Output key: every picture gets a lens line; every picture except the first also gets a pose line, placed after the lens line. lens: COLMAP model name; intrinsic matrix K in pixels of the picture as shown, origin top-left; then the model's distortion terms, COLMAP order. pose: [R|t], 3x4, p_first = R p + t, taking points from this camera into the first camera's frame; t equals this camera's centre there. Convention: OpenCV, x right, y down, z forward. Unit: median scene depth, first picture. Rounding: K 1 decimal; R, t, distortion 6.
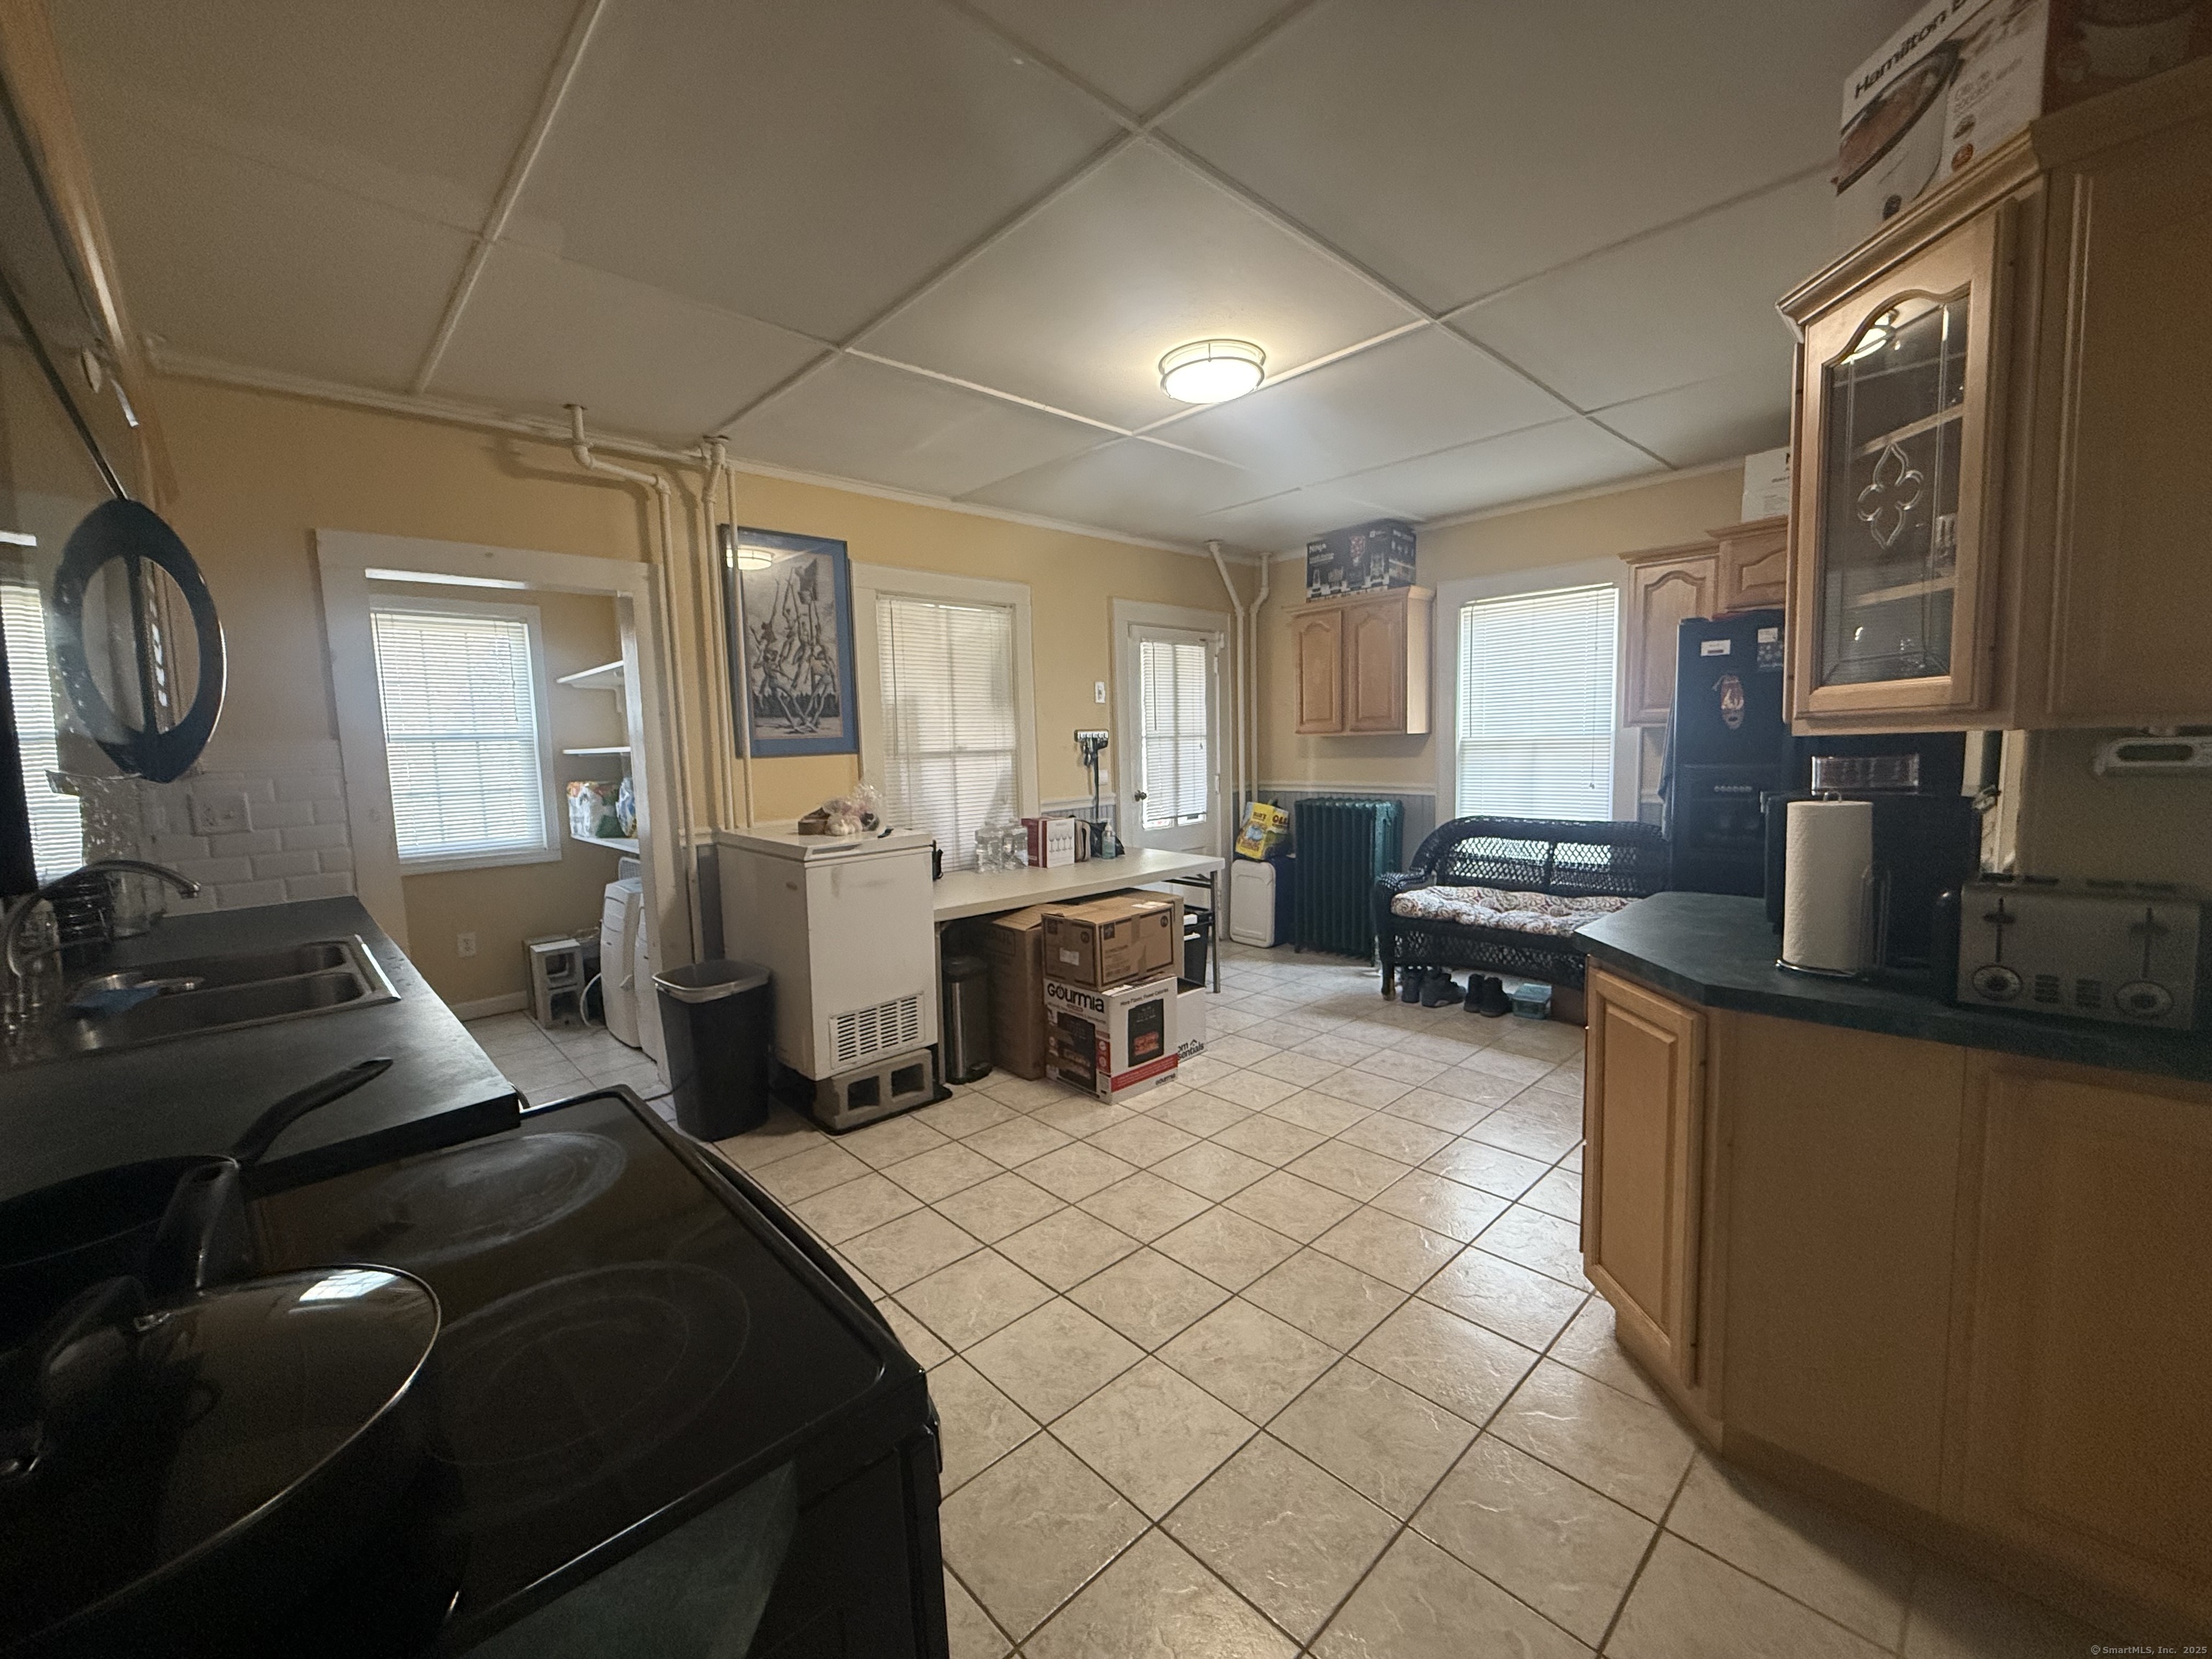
lens RADIAL K [[884.0, 0, 1096.6], [0, 884.0, 824.6], [0, 0, 1]] dist [-0.001278, -0.000118]
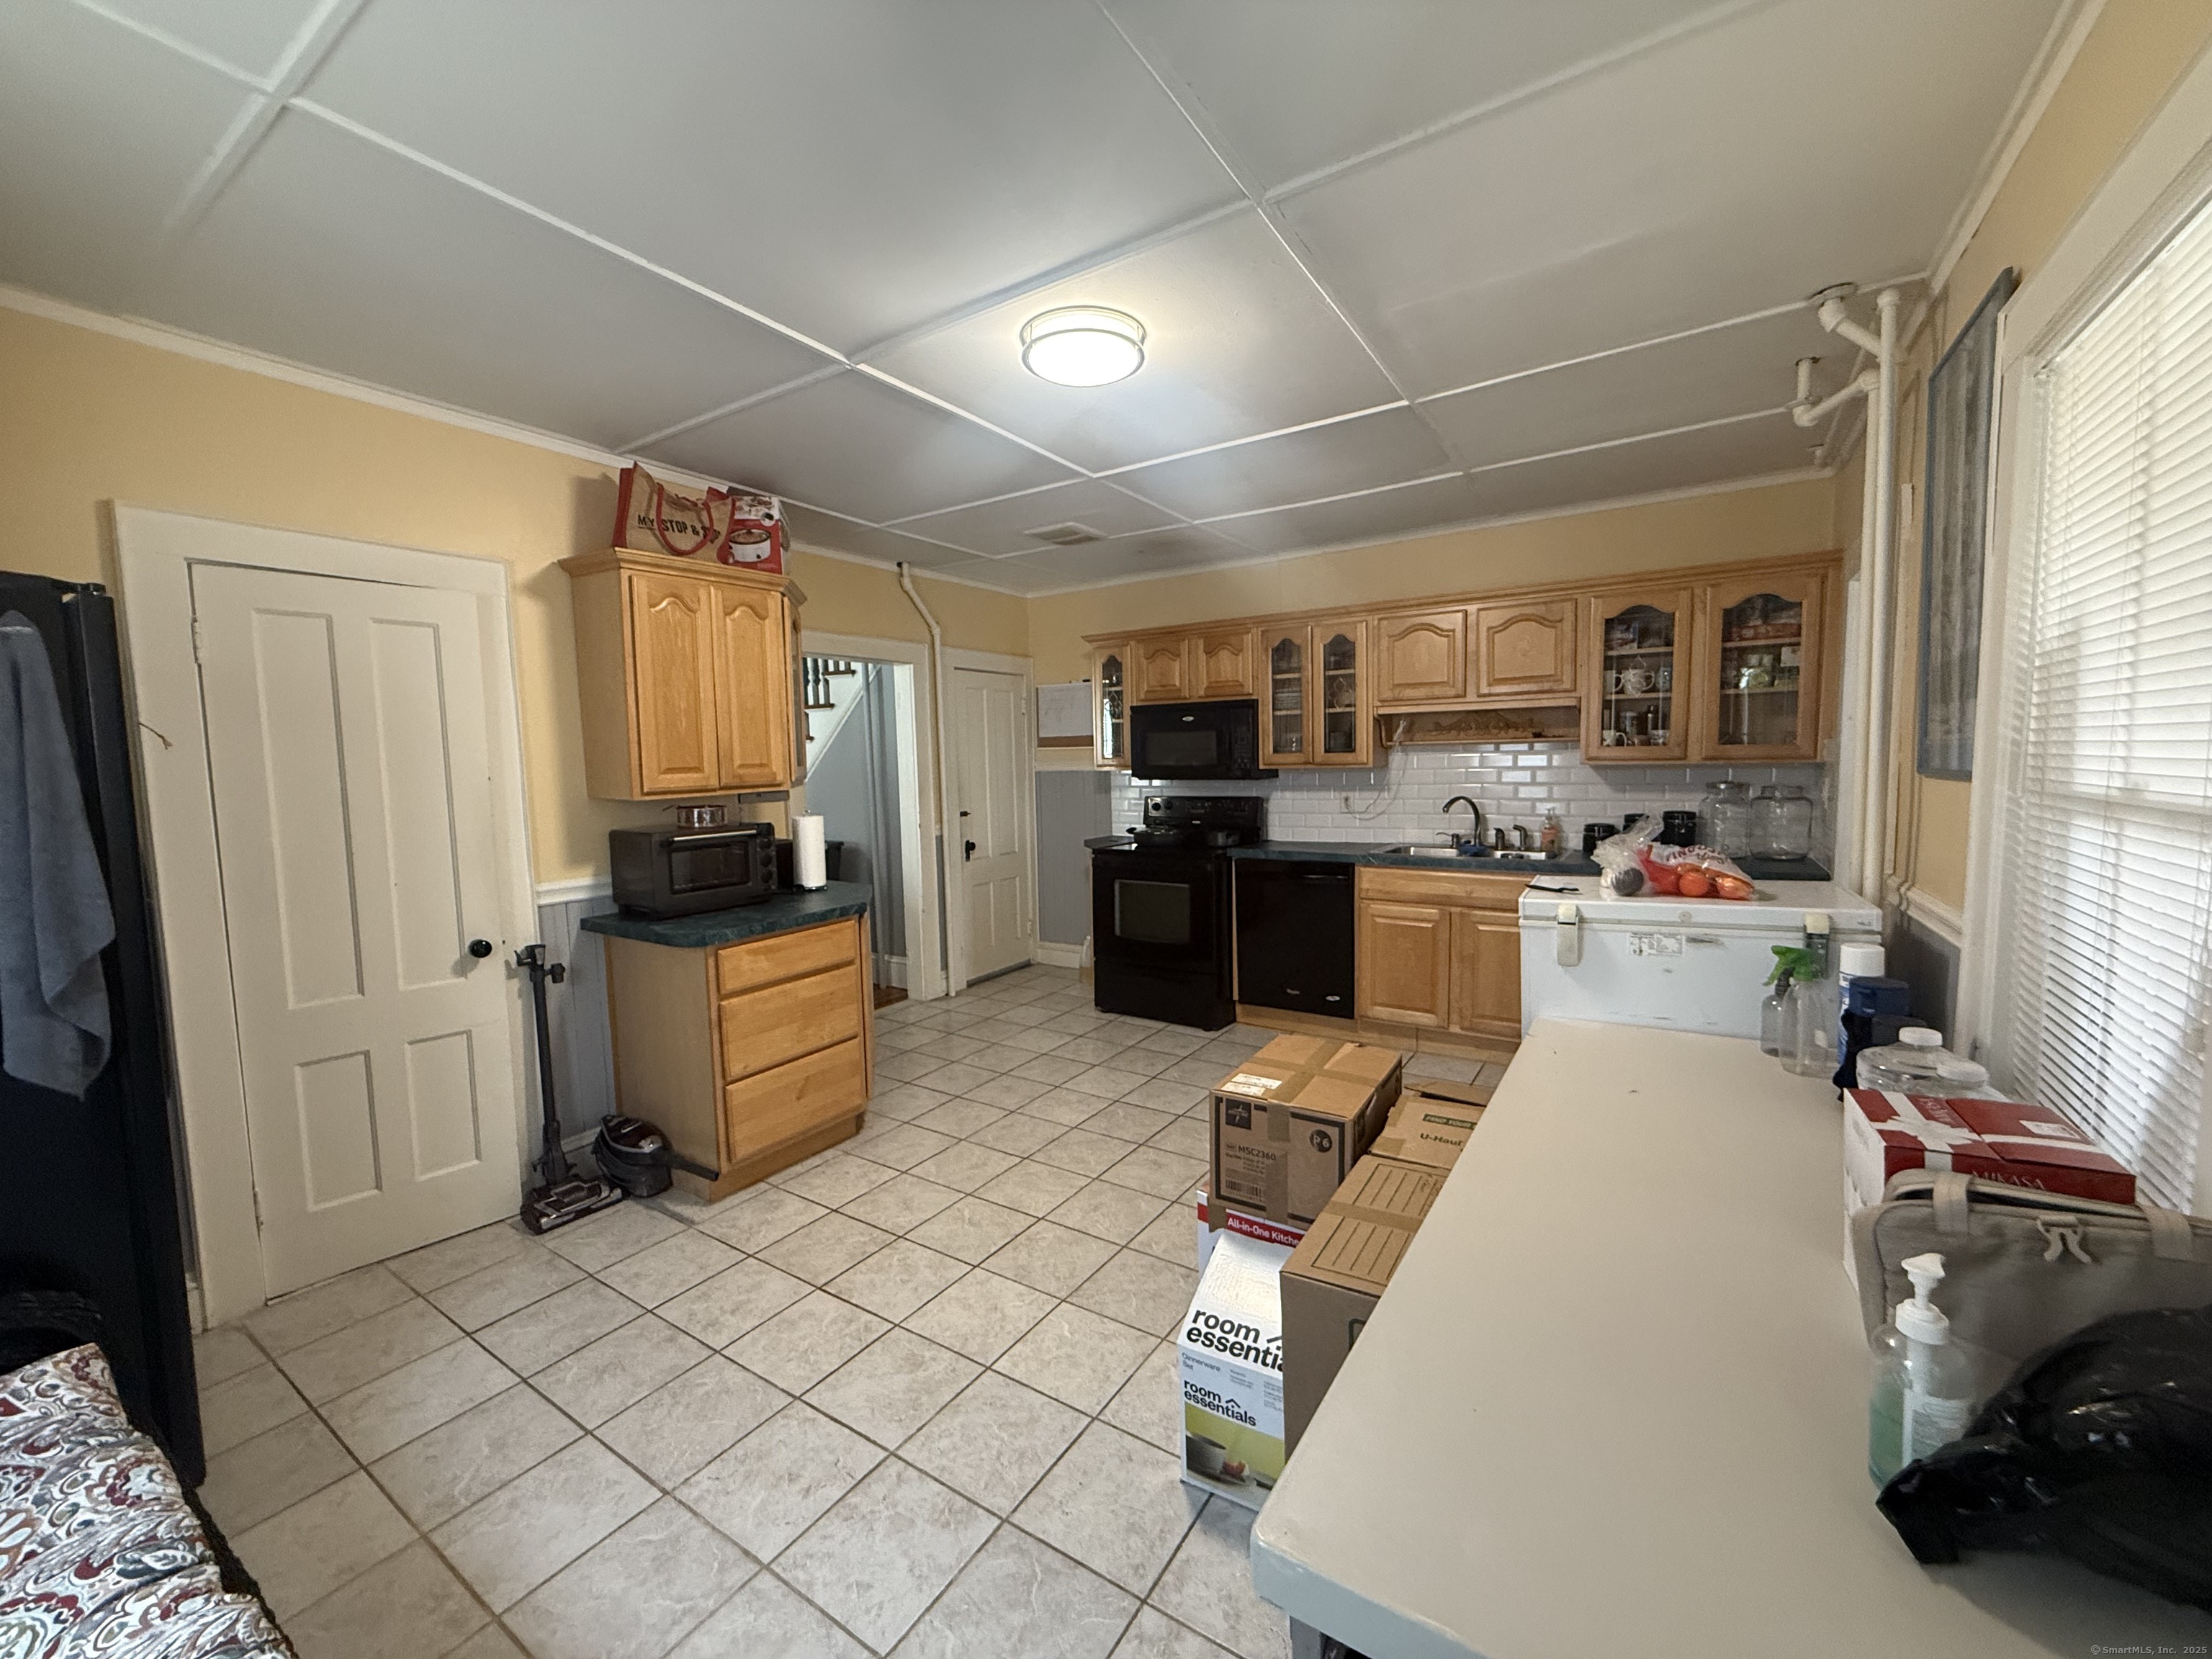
lens RADIAL K [[884.0, 0, 1105.6], [0, 884.0, 824.2], [0, 0, 1]] dist [-0.001278, -0.000118]
pose [[-0.969390, 0.082918, -0.231102, 0.206917], [0.041896, 0.983307, 0.177068, -0.136678], [0.241926, 0.161966, -0.956681, 1.190246]]
